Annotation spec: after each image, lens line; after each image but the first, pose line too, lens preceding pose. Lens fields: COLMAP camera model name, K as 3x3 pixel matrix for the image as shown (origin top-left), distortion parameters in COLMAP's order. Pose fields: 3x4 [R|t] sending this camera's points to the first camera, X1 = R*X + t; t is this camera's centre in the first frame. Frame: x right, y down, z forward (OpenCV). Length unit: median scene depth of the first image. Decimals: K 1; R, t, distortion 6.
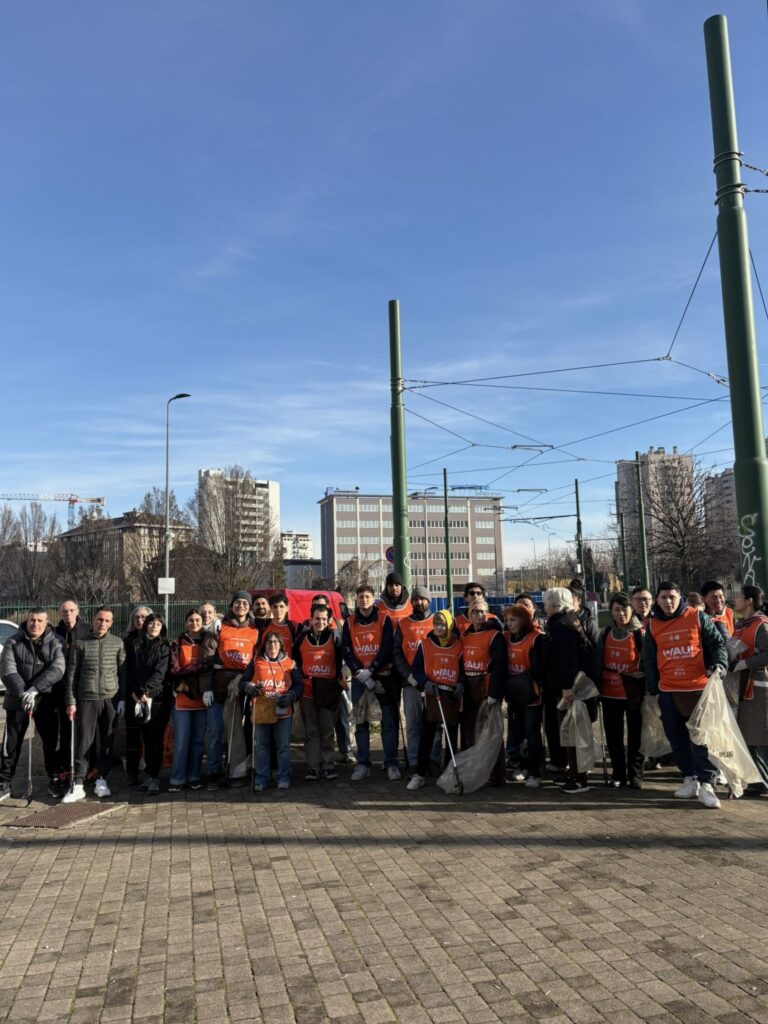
lens RADIAL K [[812.1, 0, 387.7], [0, 812.1, 535.2], [0, 0, 1]] dist [-0.005754, -0.001042]
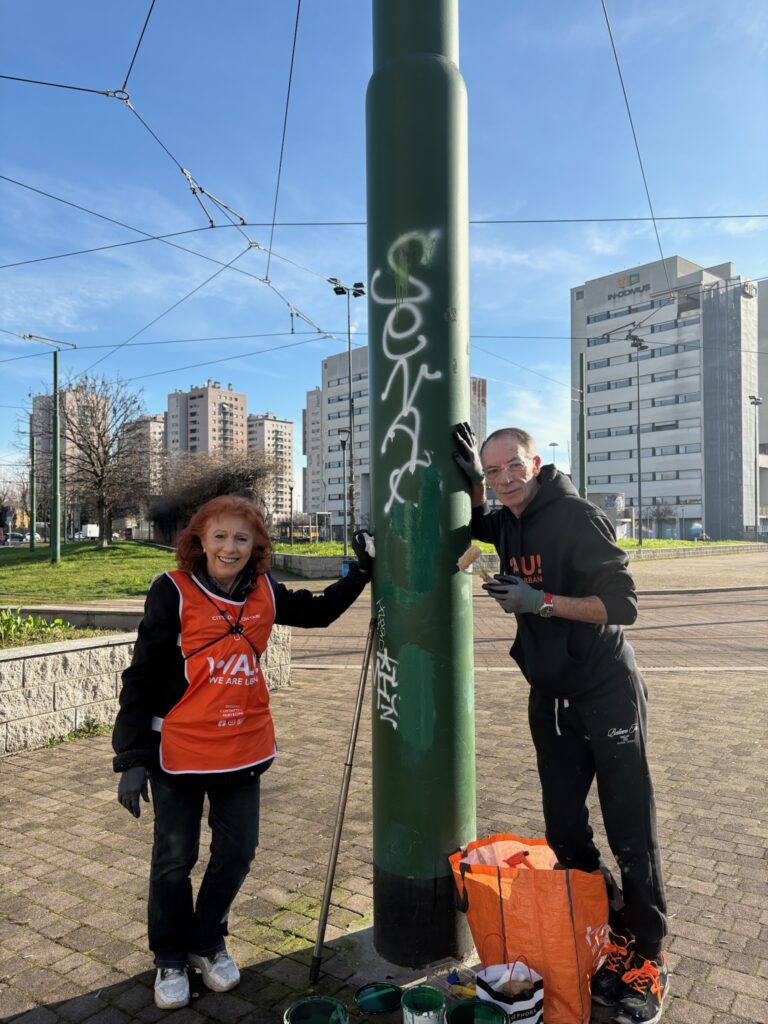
lens RADIAL K [[765.8, 0, 374.3], [0, 765.8, 514.2], [0, 0, 1]] dist [0.030915, -0.015226]
pose [[0.763908, 0.043911, 0.643829, 0.047004], [-0.075176, 0.996945, 0.021203, 0.014802], [-0.640931, -0.064597, 0.764875, 0.147547]]
